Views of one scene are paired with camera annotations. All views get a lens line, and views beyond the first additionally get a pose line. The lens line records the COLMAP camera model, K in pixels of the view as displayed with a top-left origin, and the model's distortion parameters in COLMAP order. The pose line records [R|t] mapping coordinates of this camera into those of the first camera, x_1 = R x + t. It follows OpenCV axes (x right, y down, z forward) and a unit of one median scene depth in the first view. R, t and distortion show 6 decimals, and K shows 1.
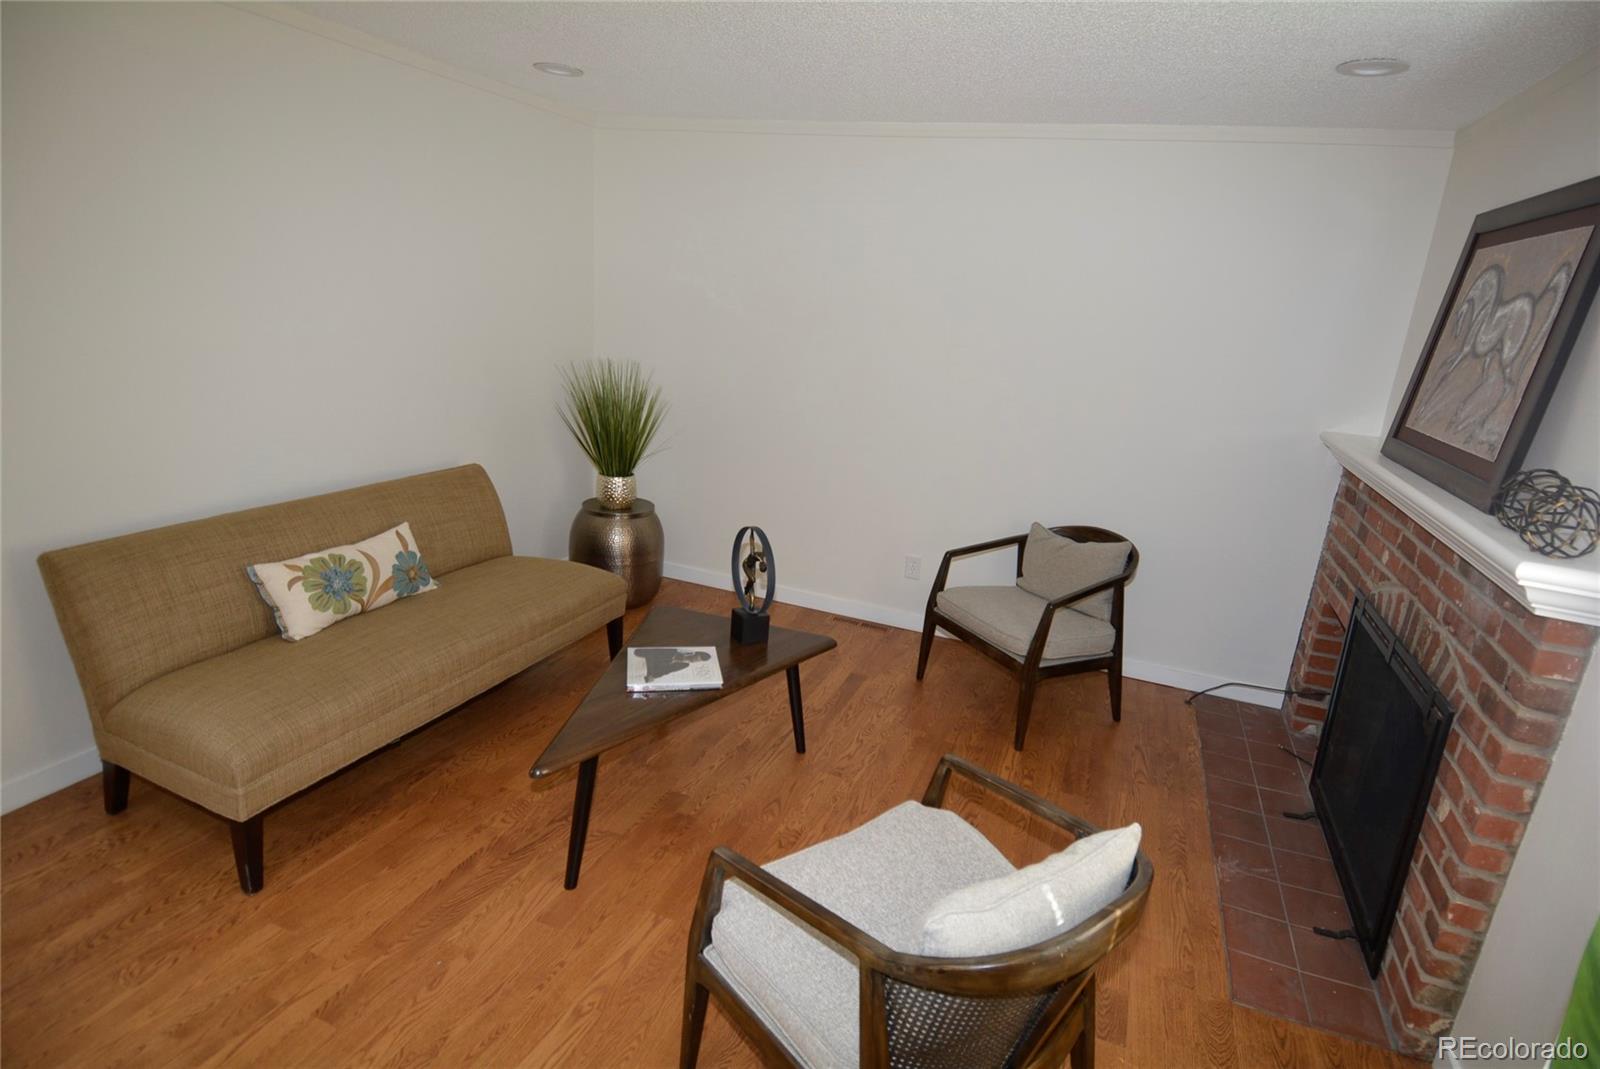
lens RADIAL K [[840.9, 0, 825.8], [0, 840.9, 538.5], [0, 0, 1]] dist [0.036312, -0.045618]
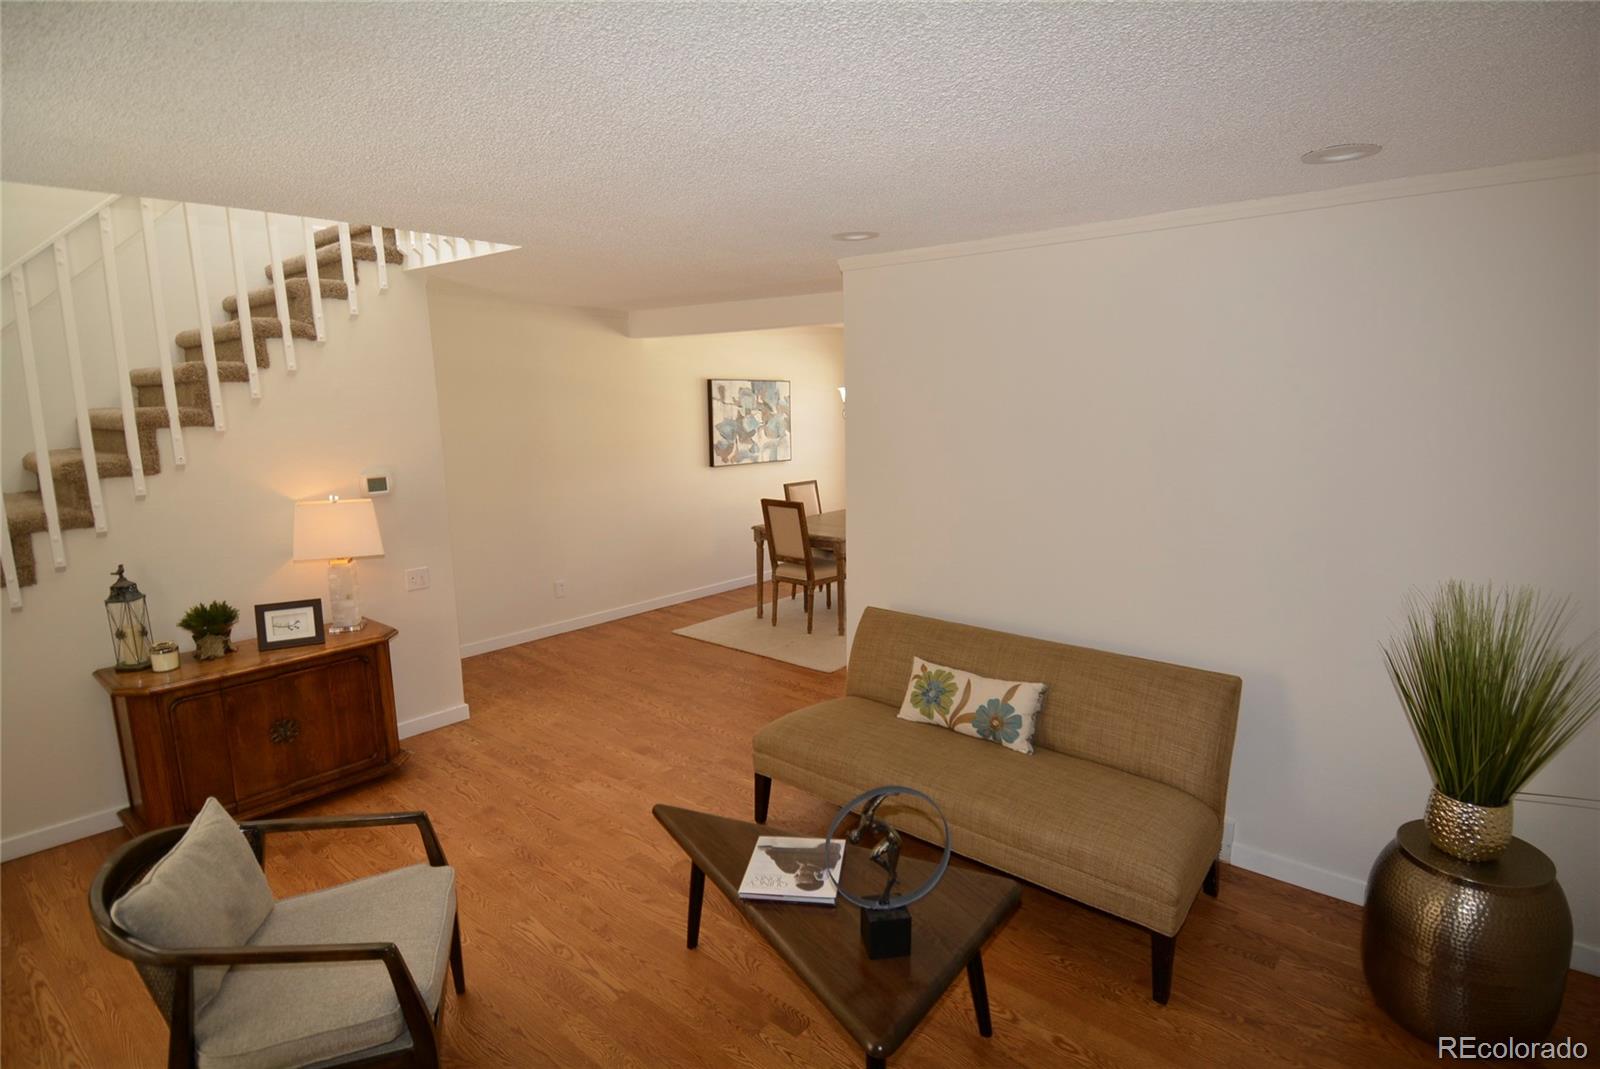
lens RADIAL K [[808.9, 0, 814.3], [0, 808.9, 529.5], [0, 0, 1]] dist [0.000203, -0.000094]
pose [[-0.327818, 0.072126, -0.941984, 0.581156], [-0.277244, 0.945837, 0.168905, -0.329649], [0.903145, 0.316529, -0.290066, 1.133752]]
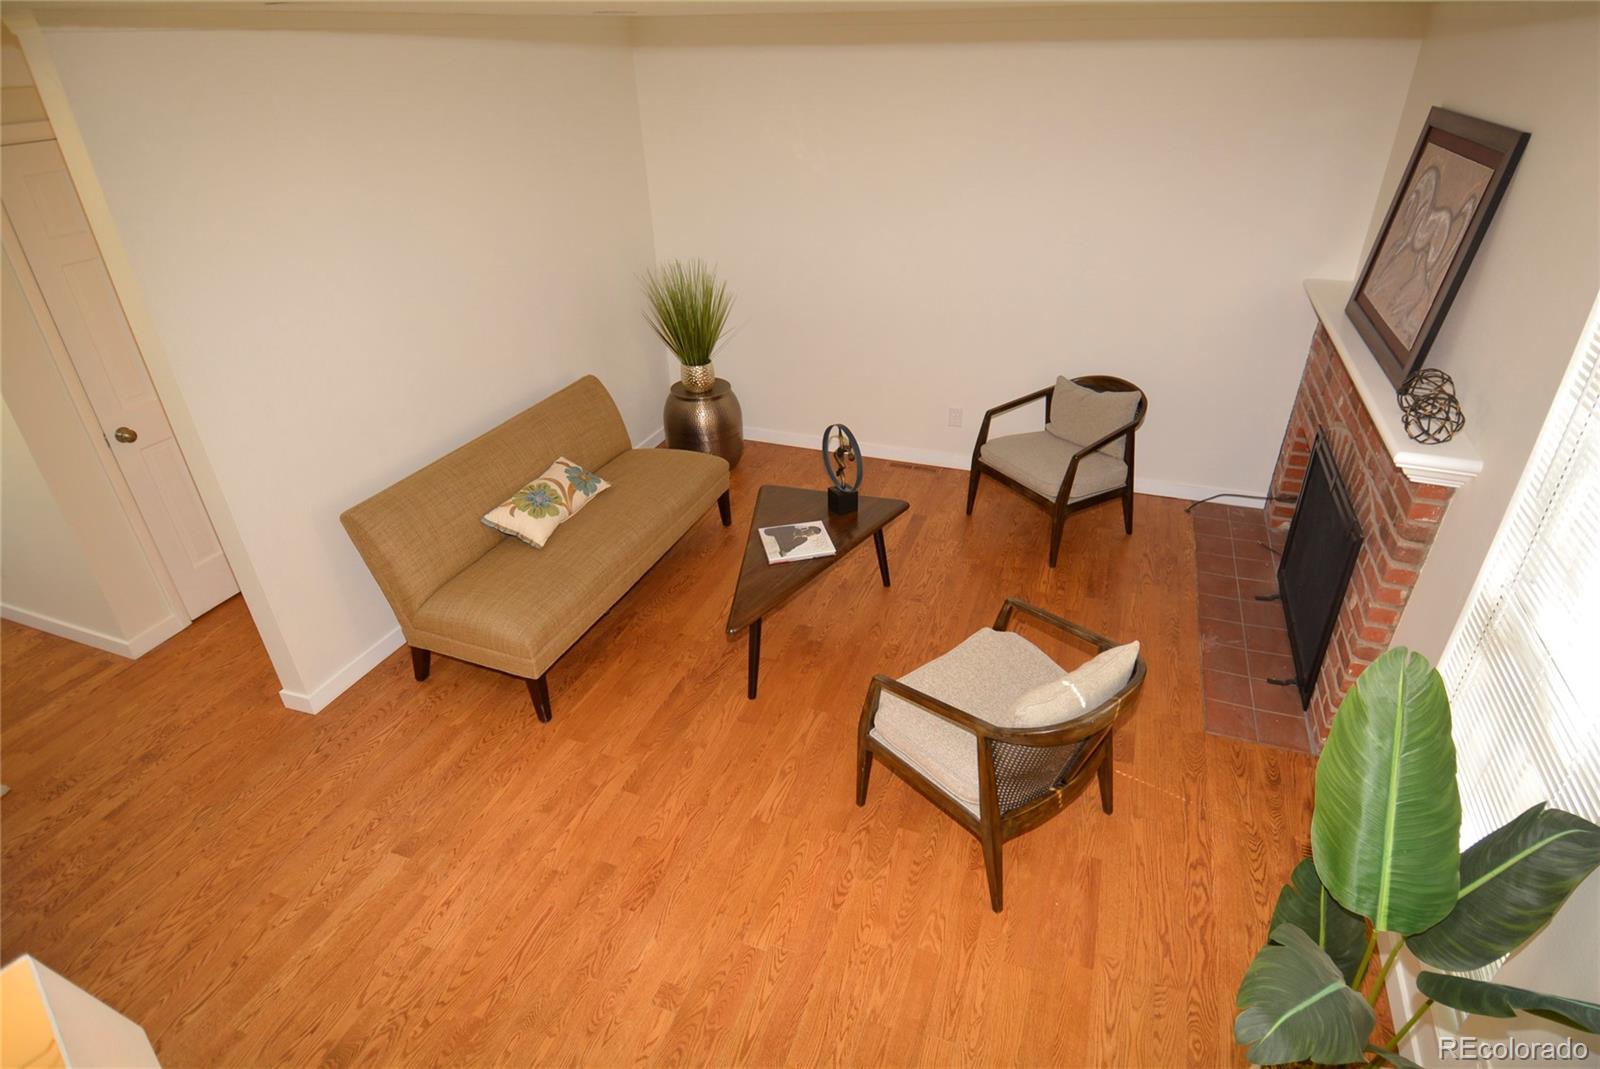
lens RADIAL K [[840.9, 0, 819.6], [0, 840.9, 542.0], [0, 0, 1]] dist [0.036312, -0.045618]
pose [[0.994912, -0.093306, -0.037999, -0.090481], [0.099897, 0.962548, 0.252036, -0.179790], [0.013059, -0.254550, 0.966971, -0.300919]]
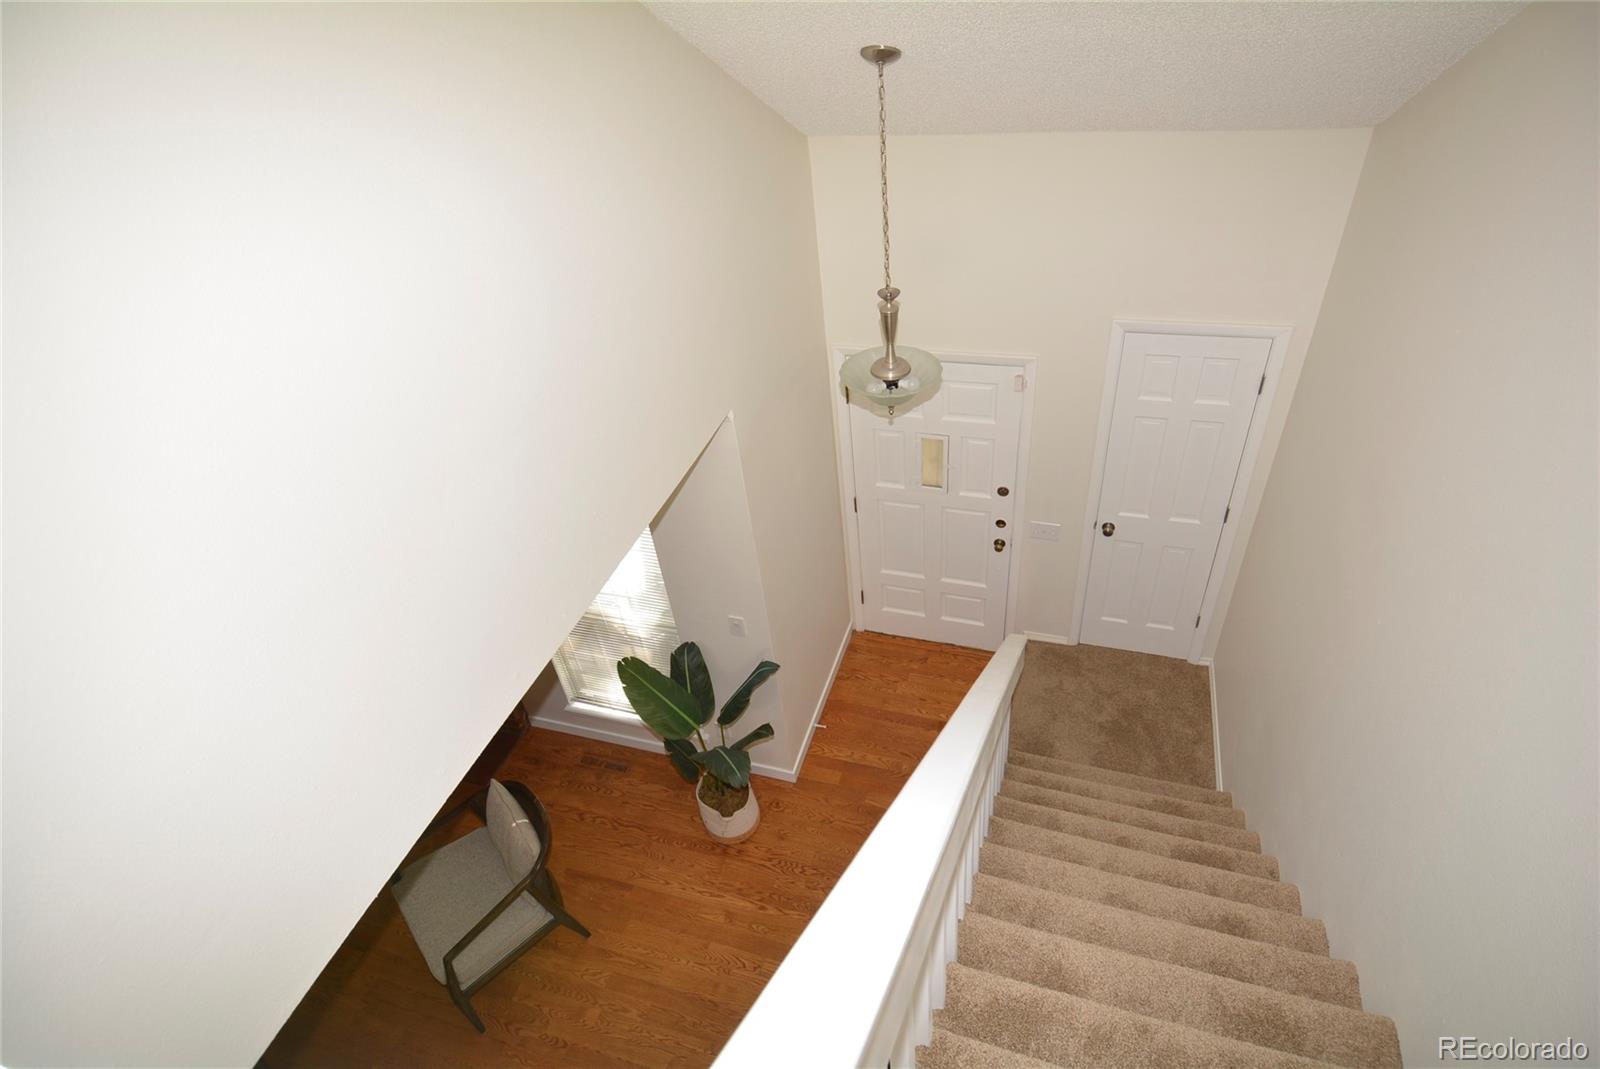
lens RADIAL K [[840.9, 0, 808.3], [0, 840.9, 529.0], [0, 0, 1]] dist [0.036312, -0.045618]
pose [[-0.057452, -0.682891, 0.728257, -0.610533], [0.364059, 0.664901, 0.652202, -0.876251], [-0.929602, 0.302599, 0.210413, -0.403038]]
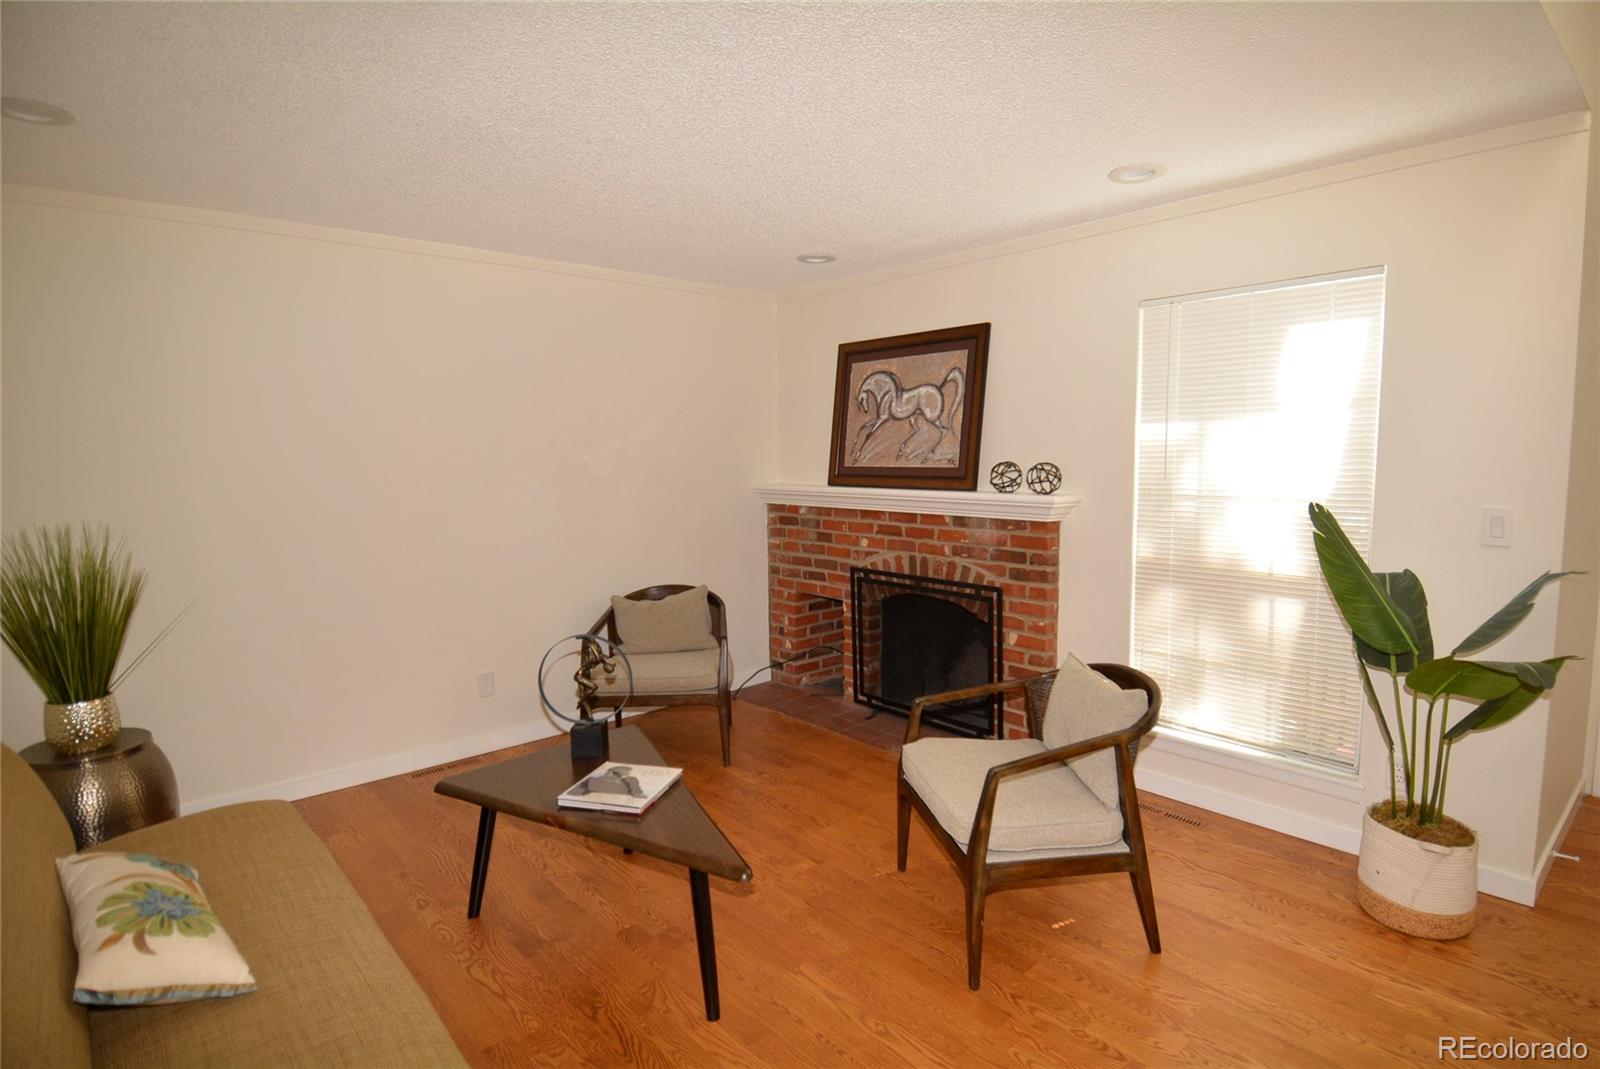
lens RADIAL K [[840.9, 0, 826.0], [0, 840.9, 529.6], [0, 0, 1]] dist [0.036312, -0.045618]
pose [[0.445298, -0.171640, 0.878777, -0.851733], [0.291836, 0.955682, 0.038781, -0.090914], [-0.846487, 0.239190, 0.475654, 0.281178]]
